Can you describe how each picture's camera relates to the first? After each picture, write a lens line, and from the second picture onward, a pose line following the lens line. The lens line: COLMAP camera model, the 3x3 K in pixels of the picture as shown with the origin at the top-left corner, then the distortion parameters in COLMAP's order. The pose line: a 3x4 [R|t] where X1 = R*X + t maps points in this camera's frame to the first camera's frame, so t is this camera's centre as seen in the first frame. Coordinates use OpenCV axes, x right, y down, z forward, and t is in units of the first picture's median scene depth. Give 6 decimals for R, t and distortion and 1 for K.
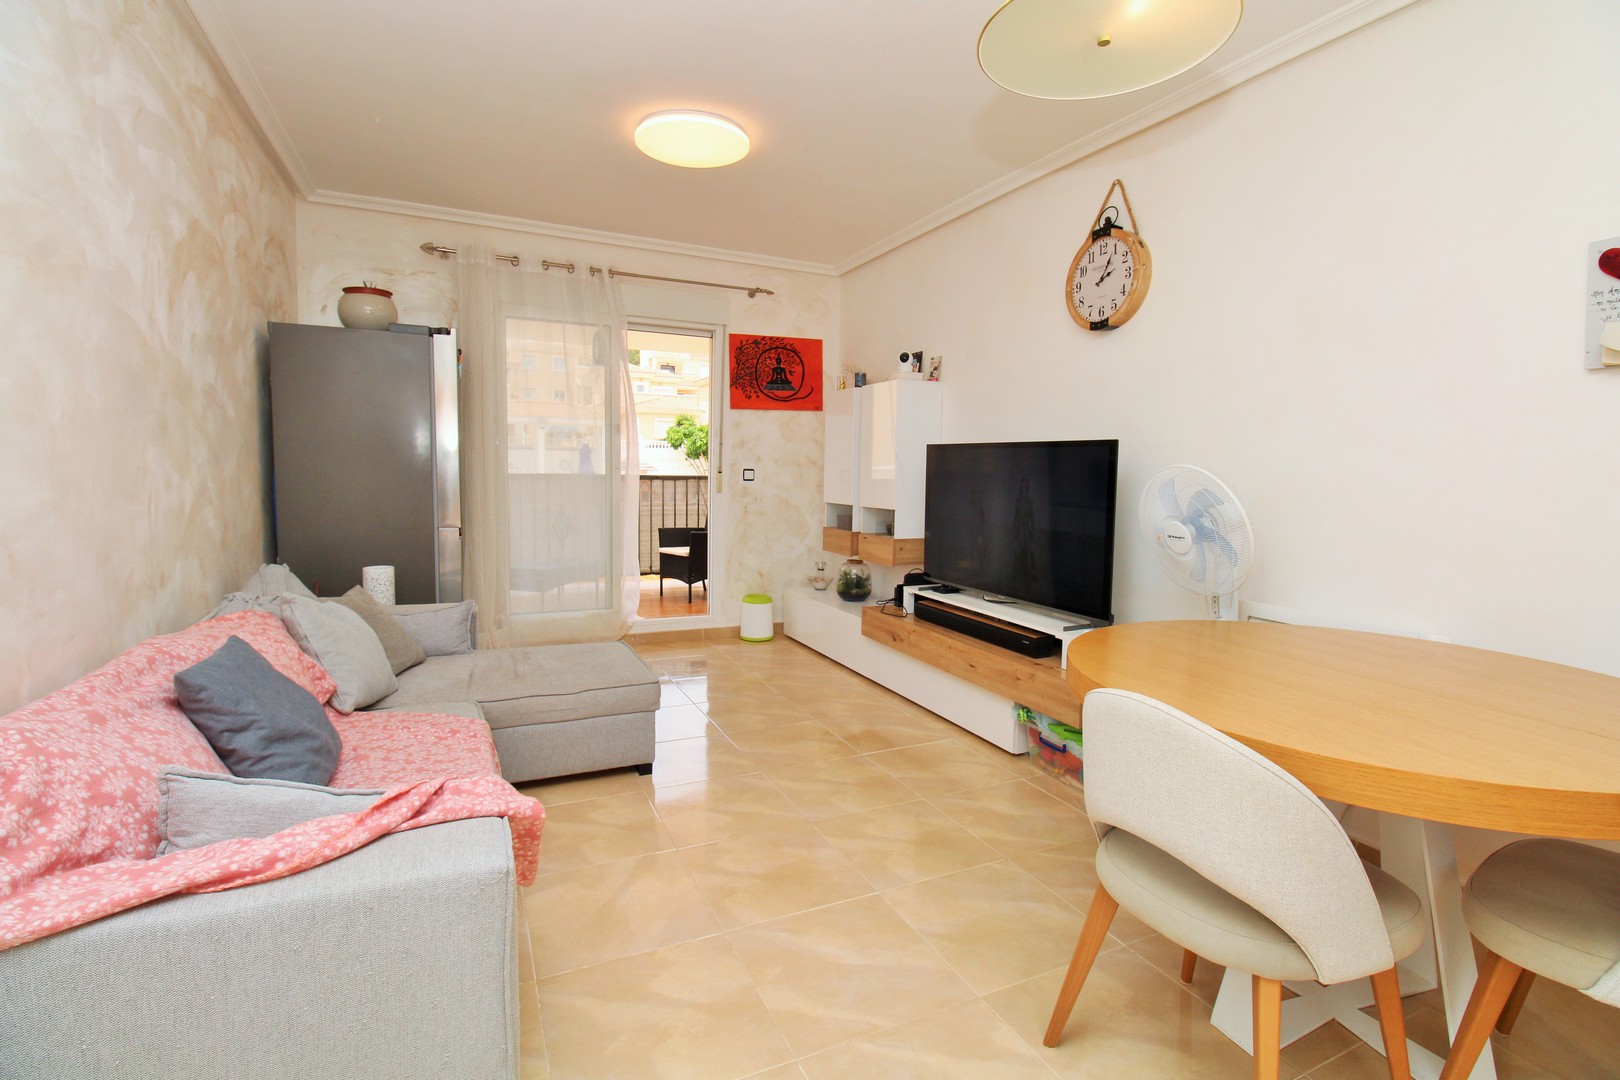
lens RADIAL K [[743.7, 0, 810.0], [0, 743.7, 540.0], [0, 0, 1]] dist [-0.018264, -0.000094]
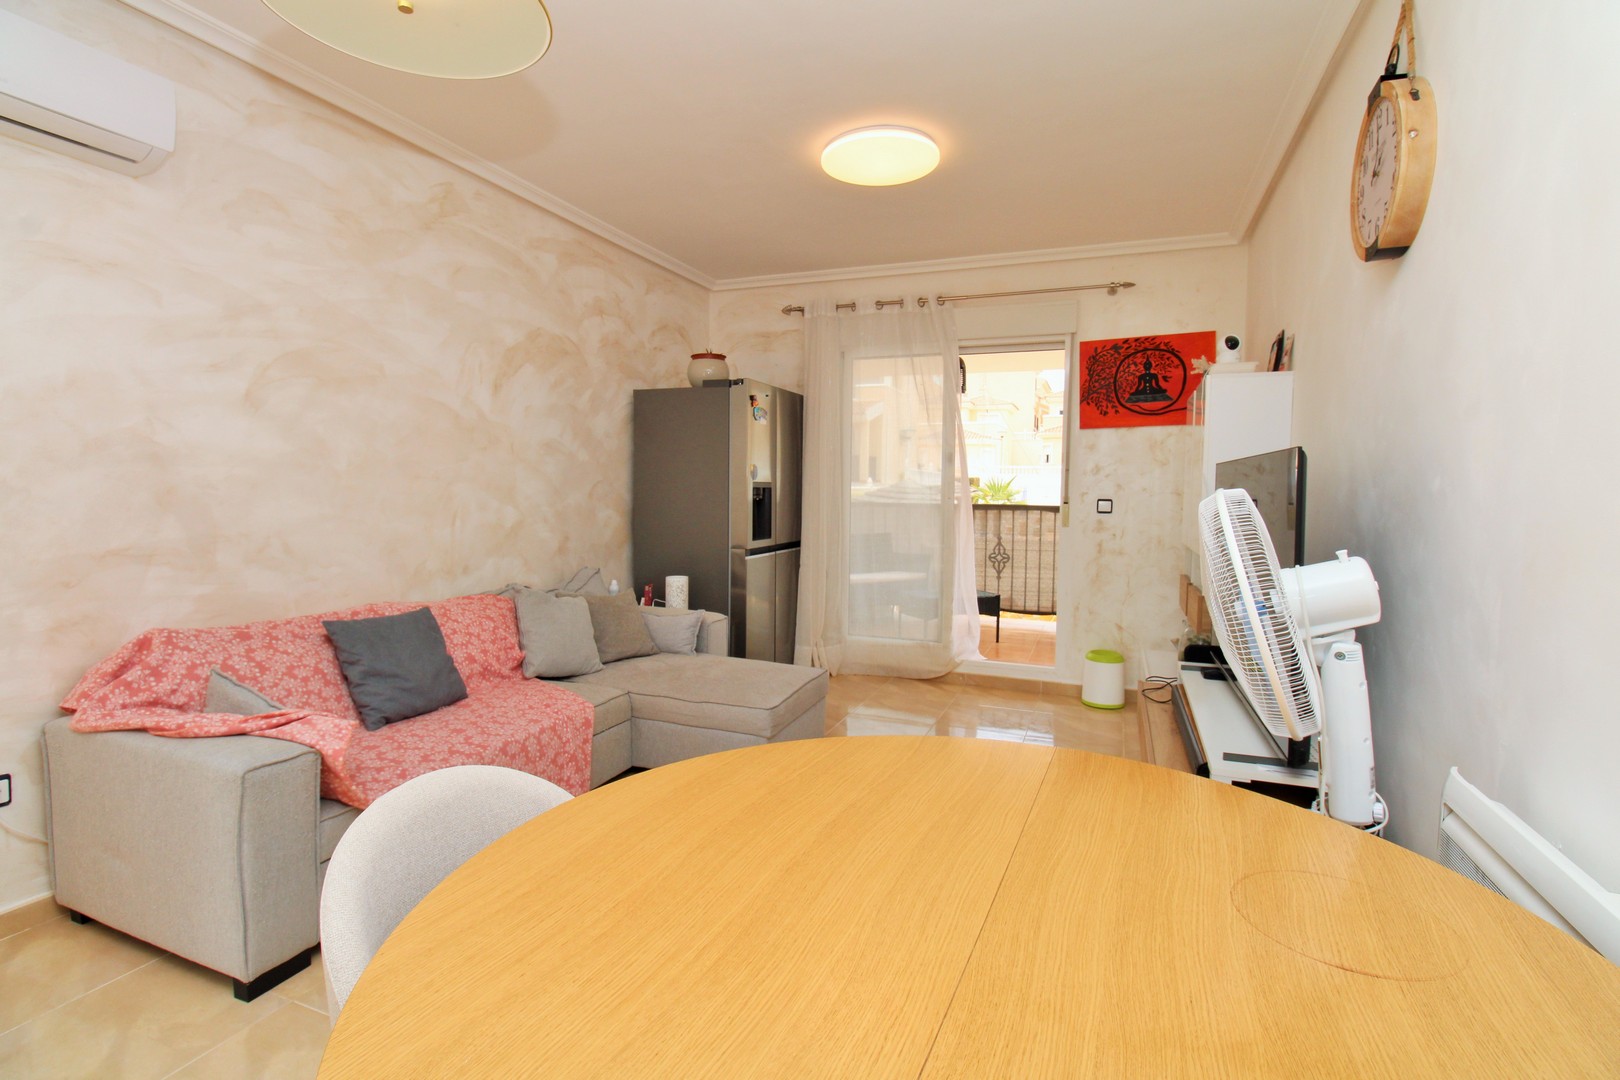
lens RADIAL K [[766.6, 0, 807.2], [0, 766.6, 534.8], [0, 0, 1]] dist [-0.004834, -0.001039]
pose [[0.685854, 0.032876, -0.726996, 0.370352], [-0.070106, 0.997318, -0.021039, -0.016281], [0.724354, 0.065397, 0.686319, 0.200136]]
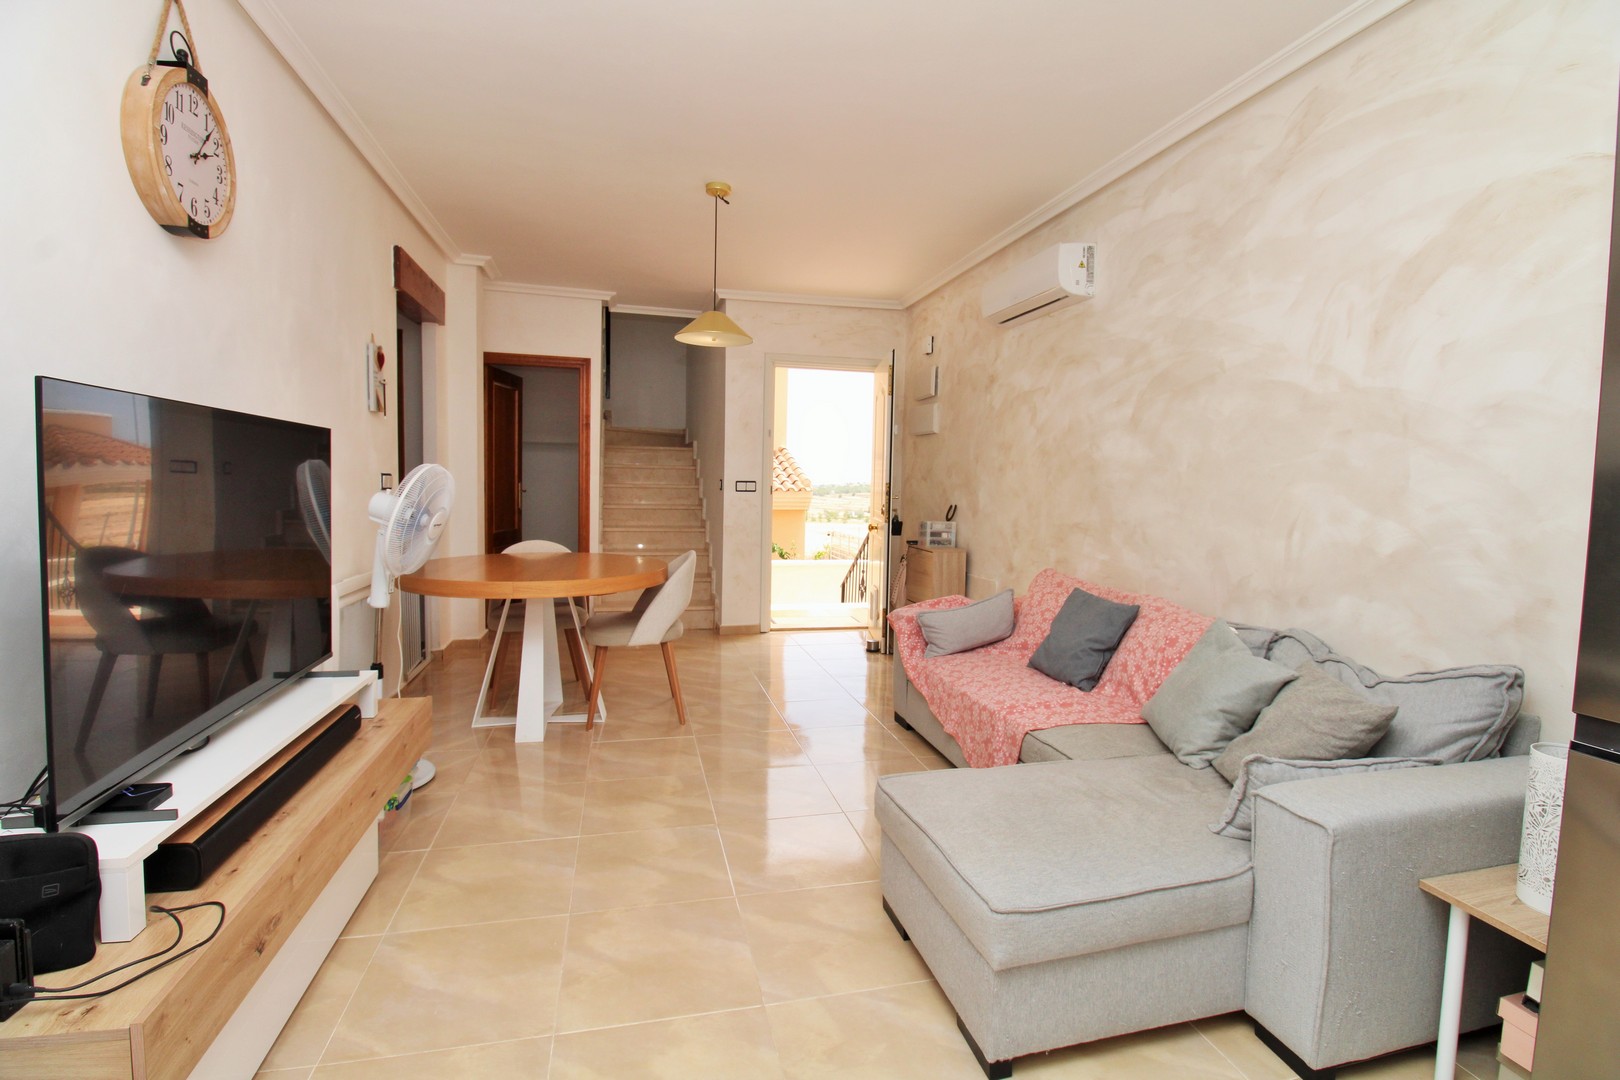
lens RADIAL K [[749.1, 0, 810.0], [0, 749.1, 540.0], [0, 0, 1]] dist [-0.000839, -0.000101]
pose [[-0.980558, -0.056071, 0.188047, -0.169767], [-0.022902, 0.984457, 0.174124, -0.106682], [-0.194888, 0.166432, -0.966602, 1.086517]]
